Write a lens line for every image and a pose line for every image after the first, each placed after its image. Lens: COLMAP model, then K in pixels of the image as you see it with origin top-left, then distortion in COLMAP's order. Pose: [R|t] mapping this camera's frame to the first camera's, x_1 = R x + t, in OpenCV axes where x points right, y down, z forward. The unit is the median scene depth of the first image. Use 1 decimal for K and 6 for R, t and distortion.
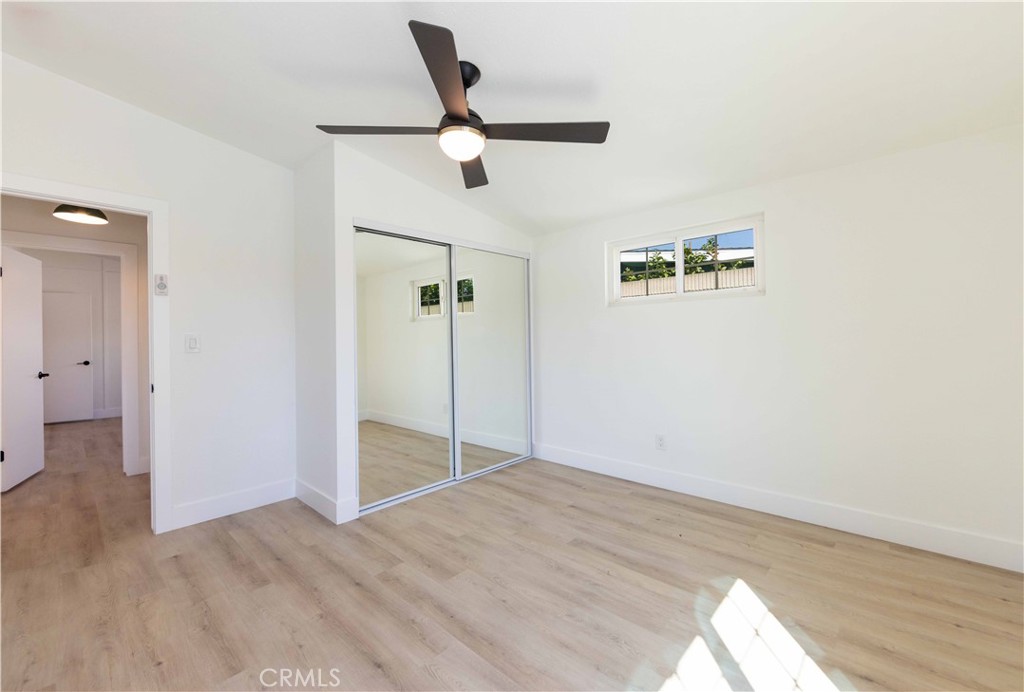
lens RADIAL K [[419.6, 0, 507.3], [0, 419.6, 342.5], [0, 0, 1]] dist [-0.002546, -0.000167]
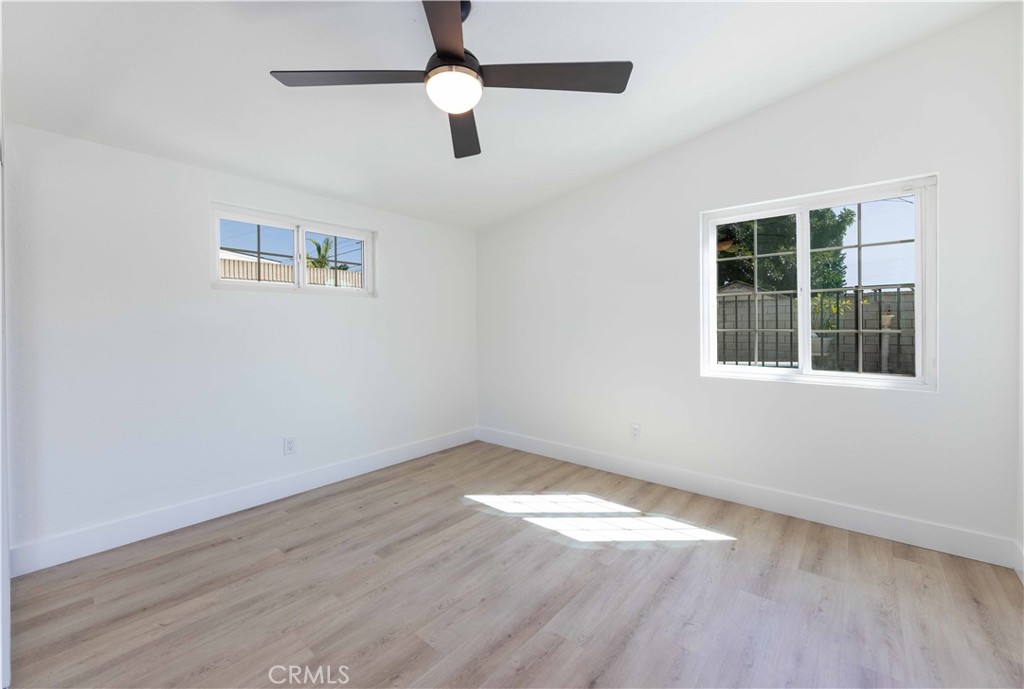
lens RADIAL K [[419.6, 0, 507.4], [0, 419.6, 335.6], [0, 0, 1]] dist [-0.002546, -0.000167]
pose [[-0.054564, -0.005563, 0.998495, -0.773427], [0.014558, 0.999874, 0.006366, -0.000361], [-0.998404, 0.014883, -0.054476, 0.782733]]
